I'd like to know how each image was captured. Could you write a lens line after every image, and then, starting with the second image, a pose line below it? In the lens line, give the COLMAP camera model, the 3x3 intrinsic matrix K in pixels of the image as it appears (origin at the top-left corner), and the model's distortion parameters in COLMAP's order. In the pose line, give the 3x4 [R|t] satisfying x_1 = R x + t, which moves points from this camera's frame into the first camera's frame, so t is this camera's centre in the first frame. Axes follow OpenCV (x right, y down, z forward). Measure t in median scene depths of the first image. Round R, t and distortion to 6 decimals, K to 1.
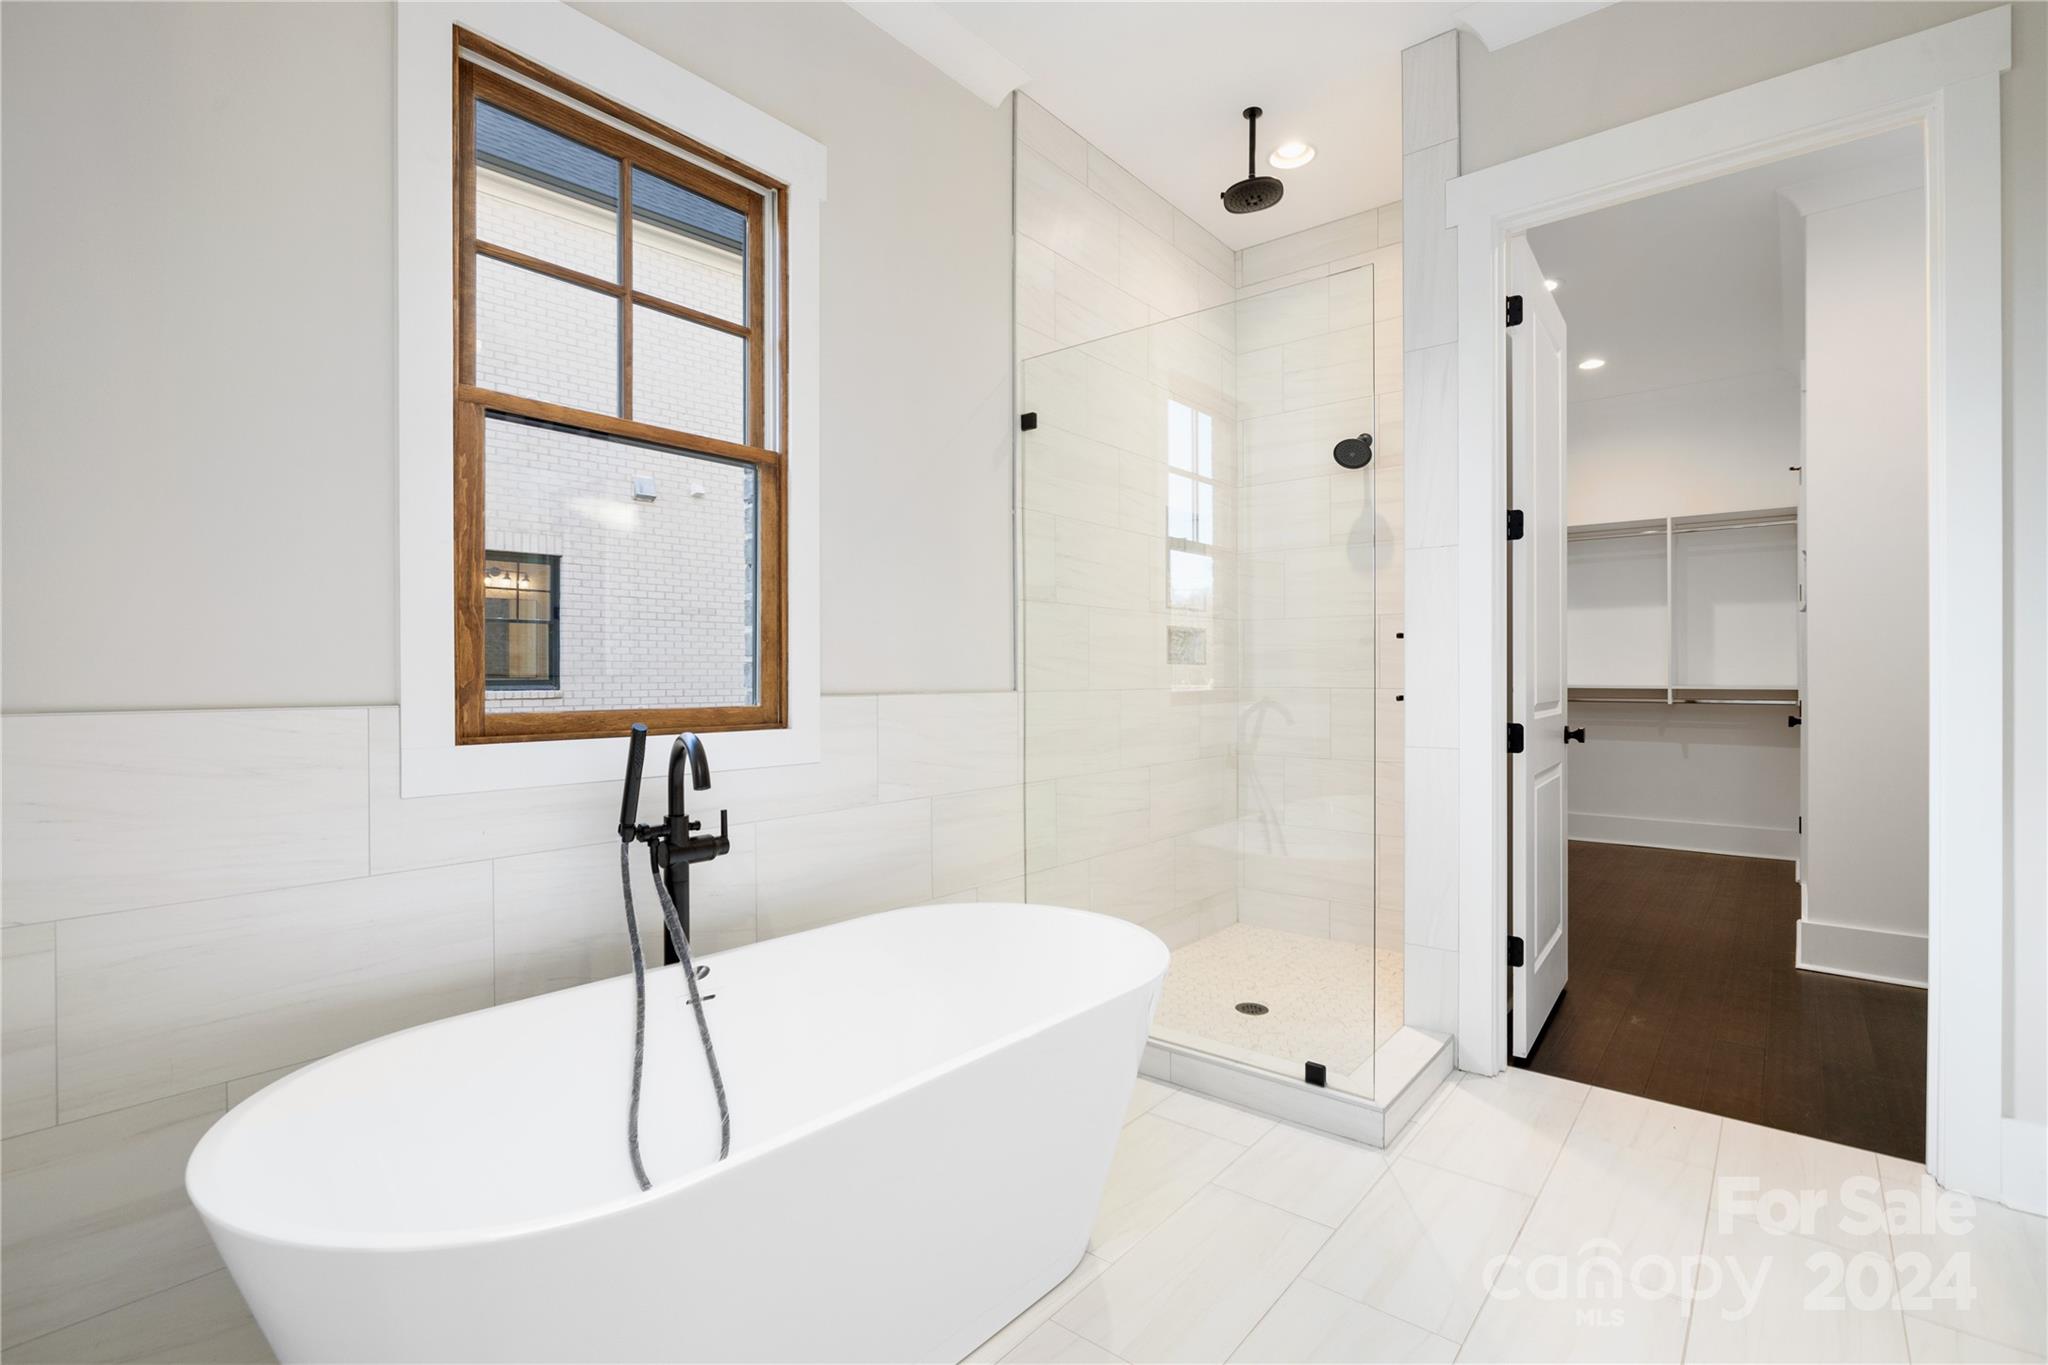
lens RADIAL K [[944.8, 0, 1020.2], [0, 944.8, 685.0], [0, 0, 1]] dist [0.002436, 0.000633]
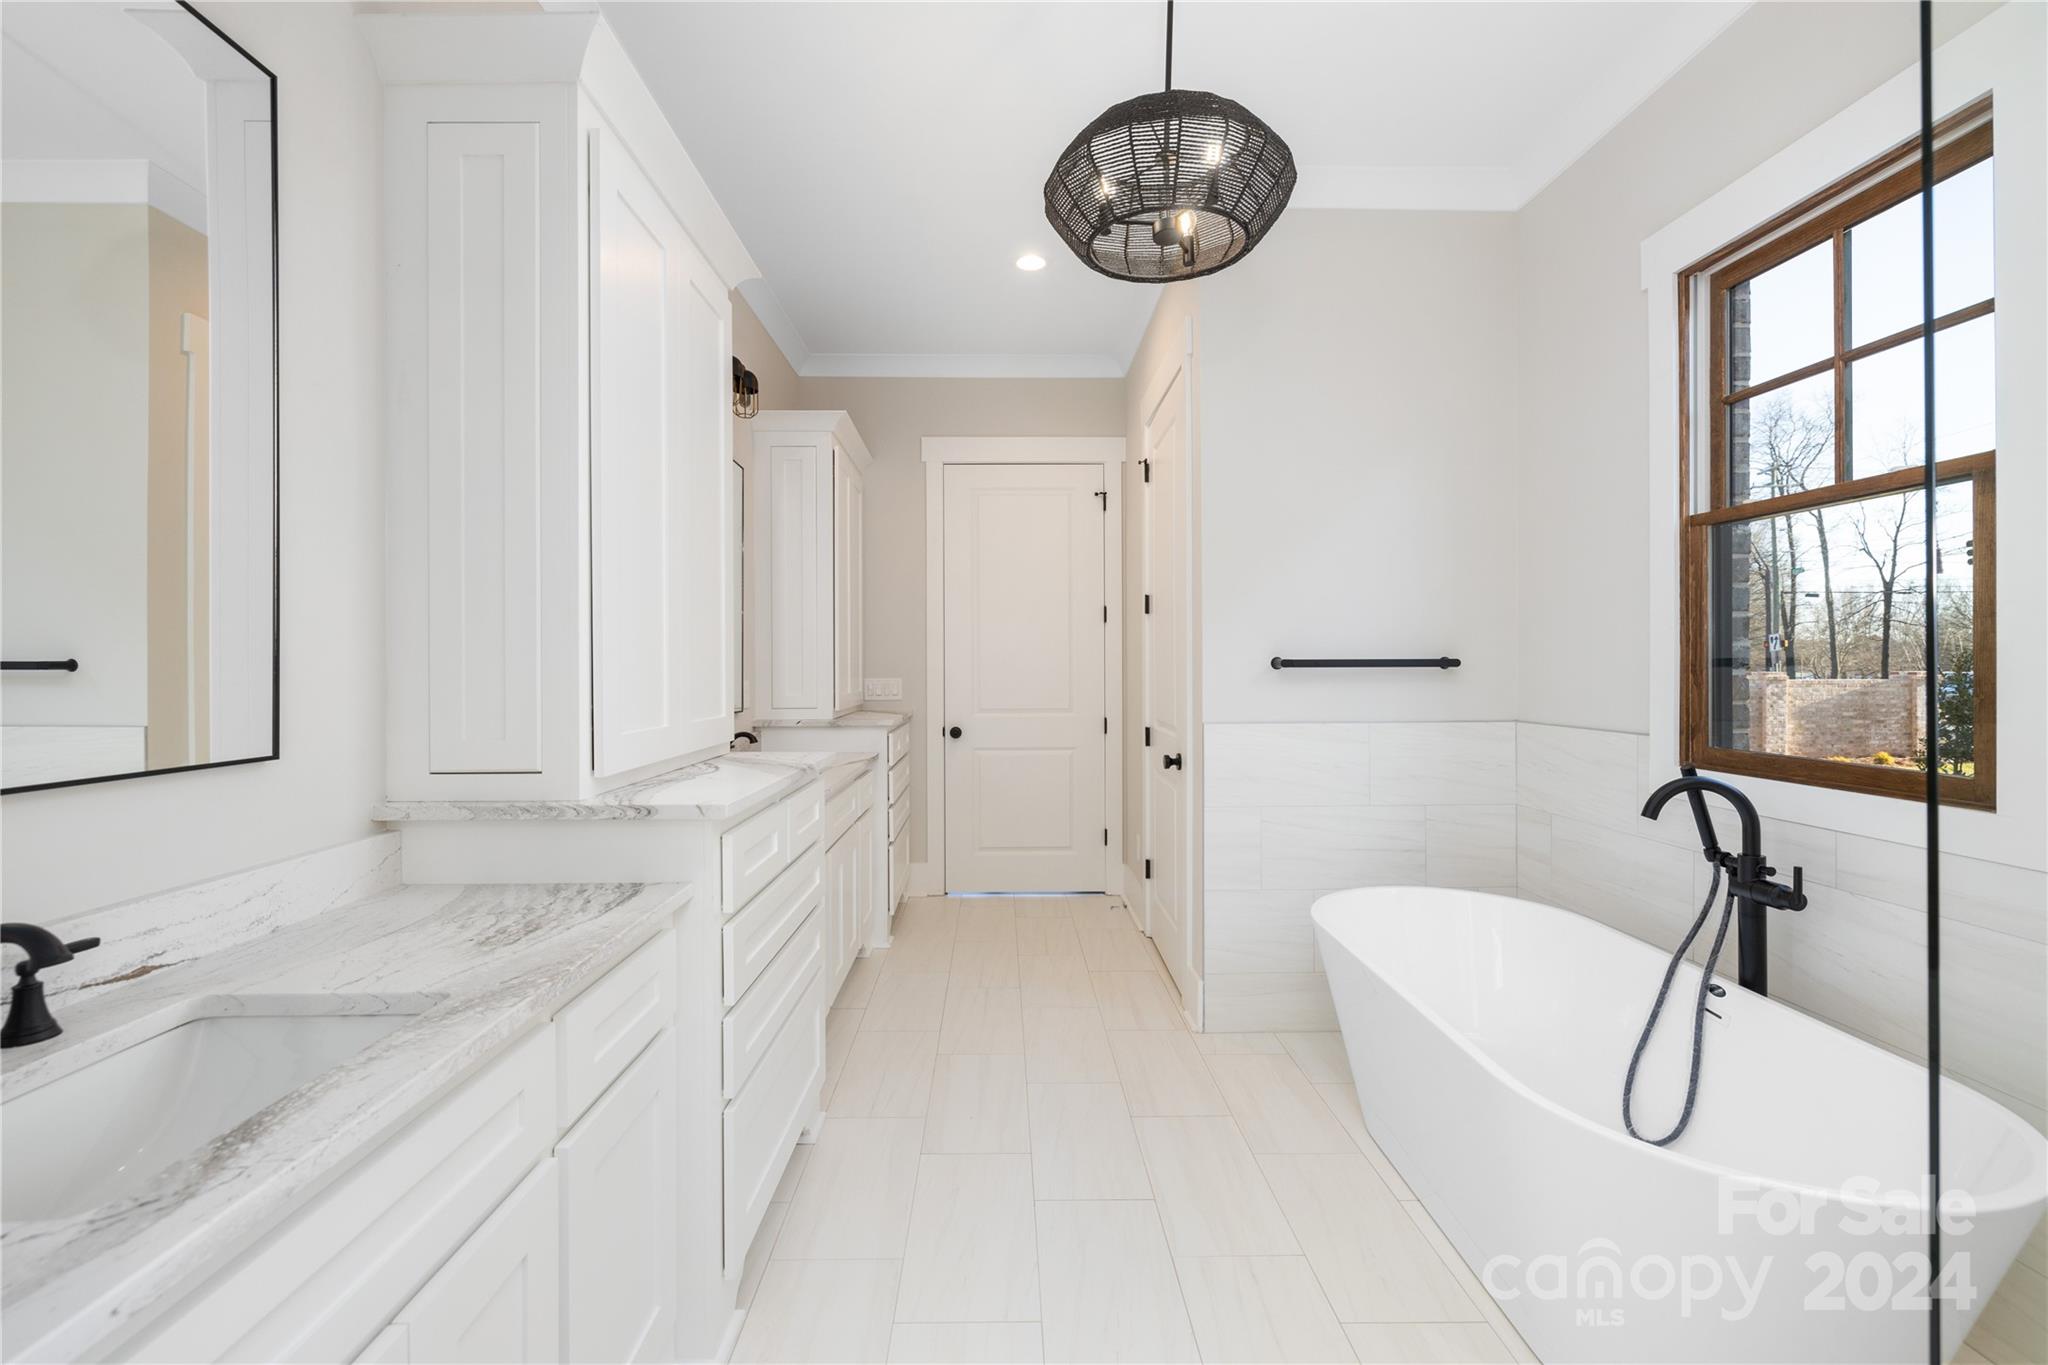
lens RADIAL K [[864.2, 0, 1016.6], [0, 864.2, 672.7], [0, 0, 1]] dist [0.000357, -0.000070]
pose [[-0.753331, 0.007617, -0.657597, 0.607625], [0.005258, 0.999971, 0.005559, -0.055621], [0.657620, 0.000731, -0.753349, 0.759649]]
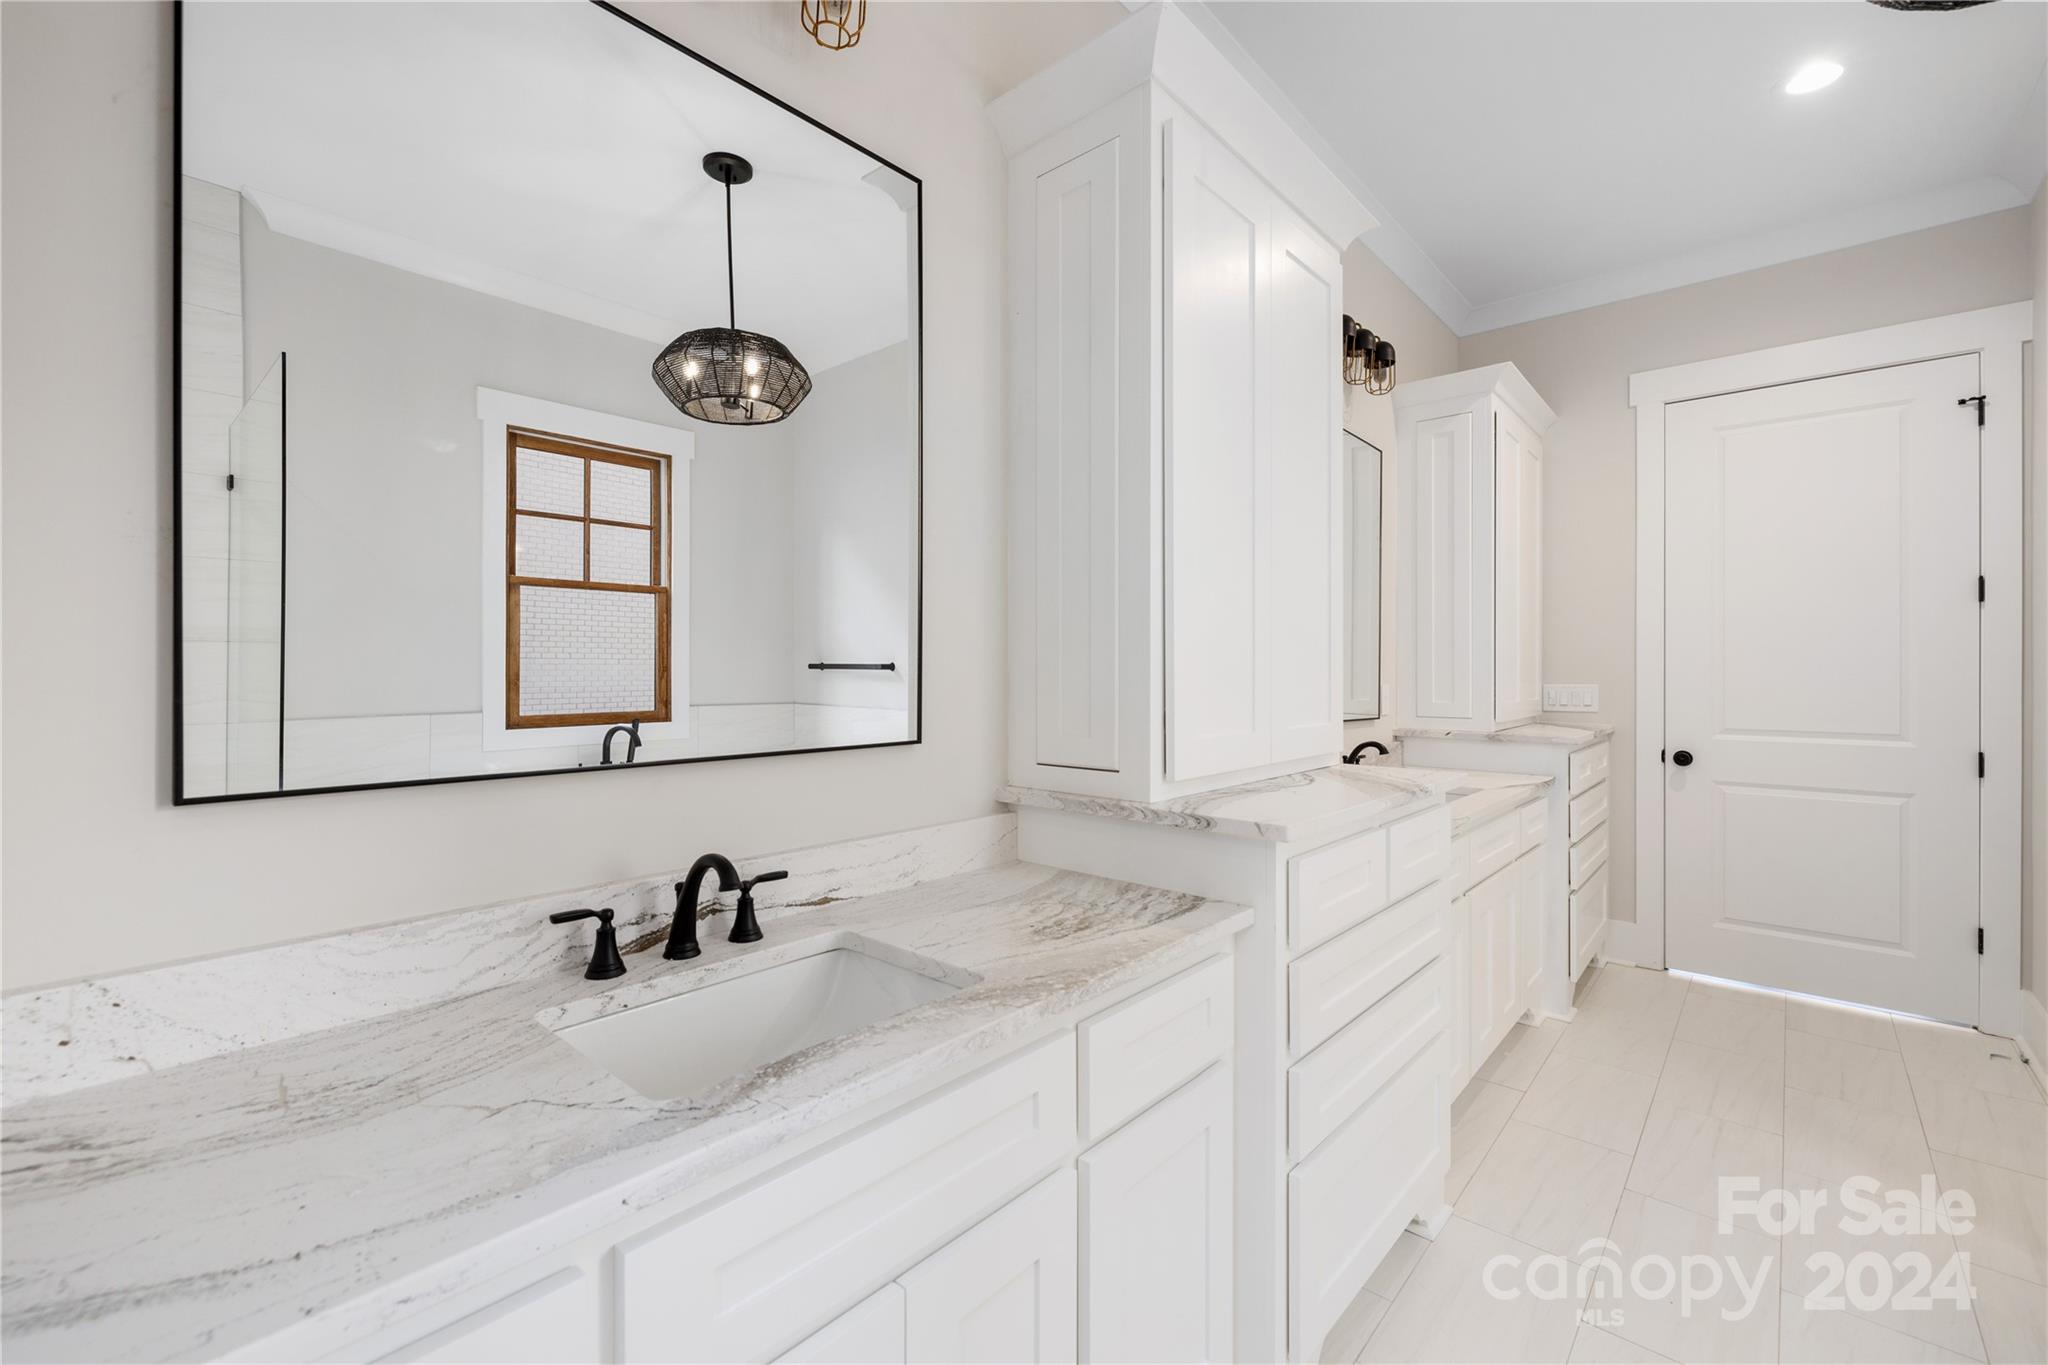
lens RADIAL K [[864.2, 0, 1016.6], [0, 864.2, 672.7], [0, 0, 1]] dist [0.000357, -0.000070]
pose [[-0.999399, -0.001442, 0.034646, 0.407360], [-0.001396, 0.999998, 0.001339, -0.055804], [-0.034648, 0.001290, -0.999399, 0.647284]]
